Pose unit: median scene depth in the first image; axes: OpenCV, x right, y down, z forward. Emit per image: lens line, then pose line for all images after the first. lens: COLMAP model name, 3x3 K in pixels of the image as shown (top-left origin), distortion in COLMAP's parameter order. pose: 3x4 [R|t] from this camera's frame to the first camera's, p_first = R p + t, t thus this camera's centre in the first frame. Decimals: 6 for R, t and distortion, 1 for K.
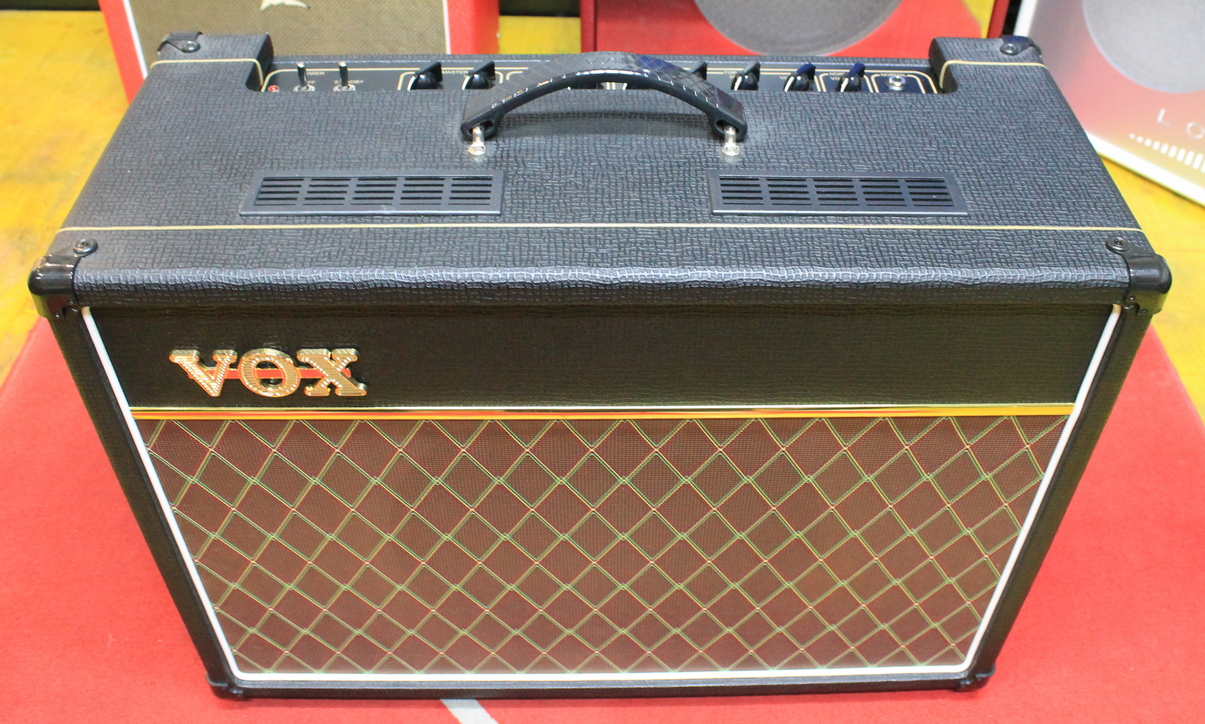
lens RADIAL K [[1122.6, 0, 605.0], [0, 1122.6, 355.1], [0, 0, 1]] dist [-0.092803, 0.000000]
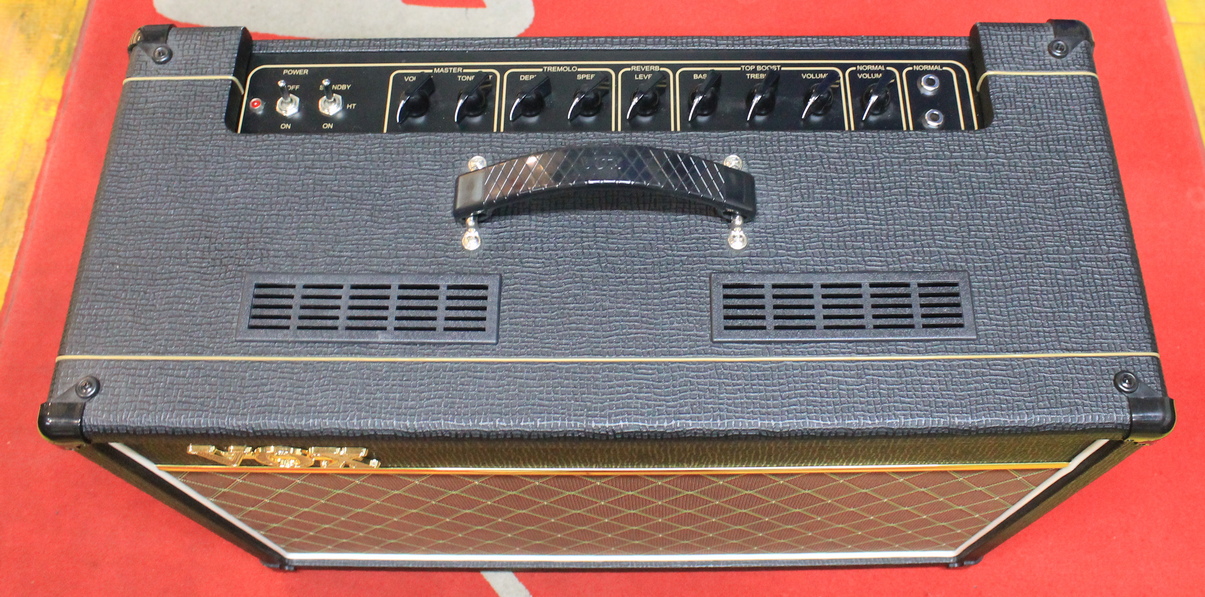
lens RADIAL K [[1120.9, 0, 619.2], [0, 1120.9, 276.4], [0, 0, 1]] dist [-0.091820, 0.000000]
pose [[0.999581, 0.002554, -0.028838, 0.034350], [0.007356, 0.940995, 0.338339, -0.412022], [0.028001, -0.338409, 0.940582, 0.078627]]
